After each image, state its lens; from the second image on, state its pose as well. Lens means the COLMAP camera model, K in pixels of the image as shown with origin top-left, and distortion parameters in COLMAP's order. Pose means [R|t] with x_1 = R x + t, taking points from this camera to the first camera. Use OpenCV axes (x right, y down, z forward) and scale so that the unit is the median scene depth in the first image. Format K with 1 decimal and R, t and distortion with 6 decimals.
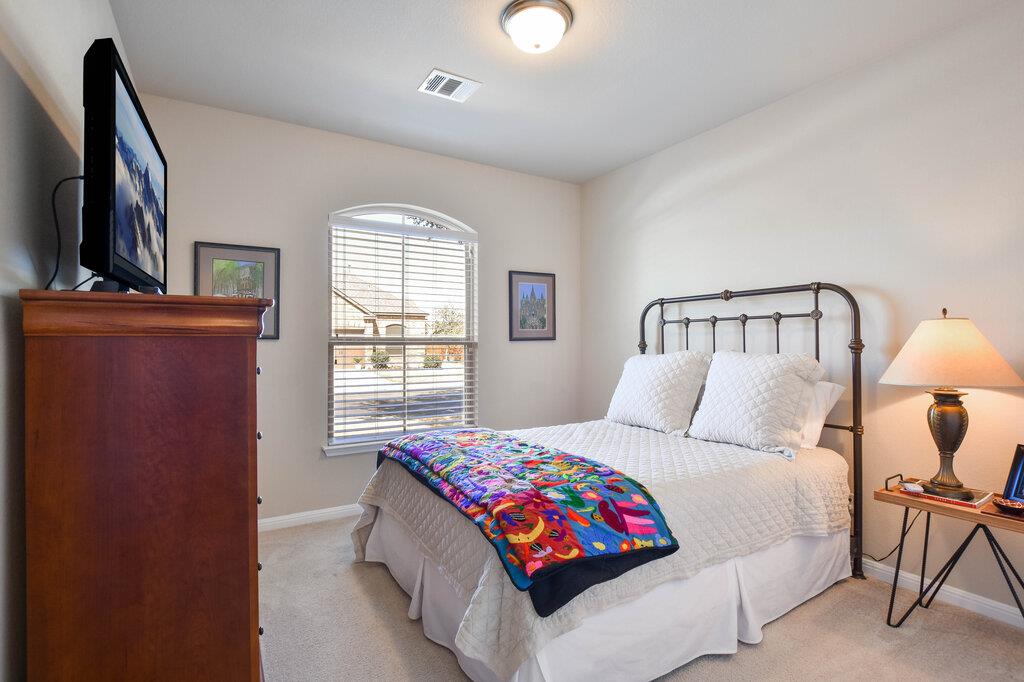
lens RADIAL K [[458.0, 0, 511.8], [0, 458.0, 340.4], [0, 0, 1]] dist [-0.023997, 0.003885]
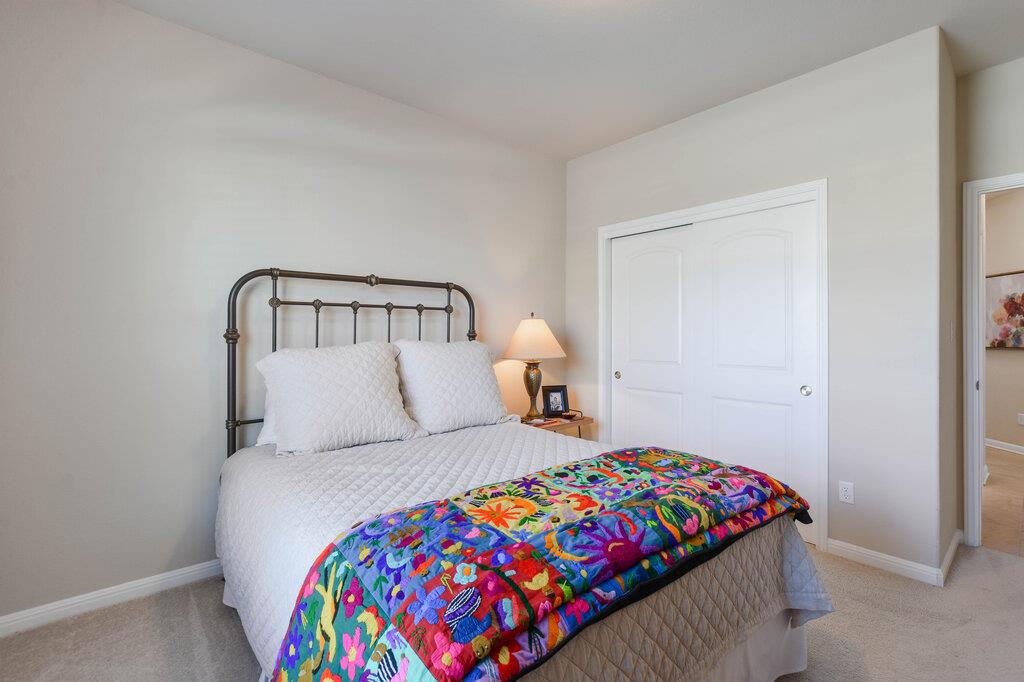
lens RADIAL K [[458.0, 0, 511.5], [0, 458.0, 336.3], [0, 0, 1]] dist [-0.023997, 0.003885]
pose [[-0.127125, -0.005186, 0.991873, -0.564328], [-0.006891, 0.999967, 0.004345, 0.009180], [-0.991863, -0.006283, -0.127157, 0.988717]]
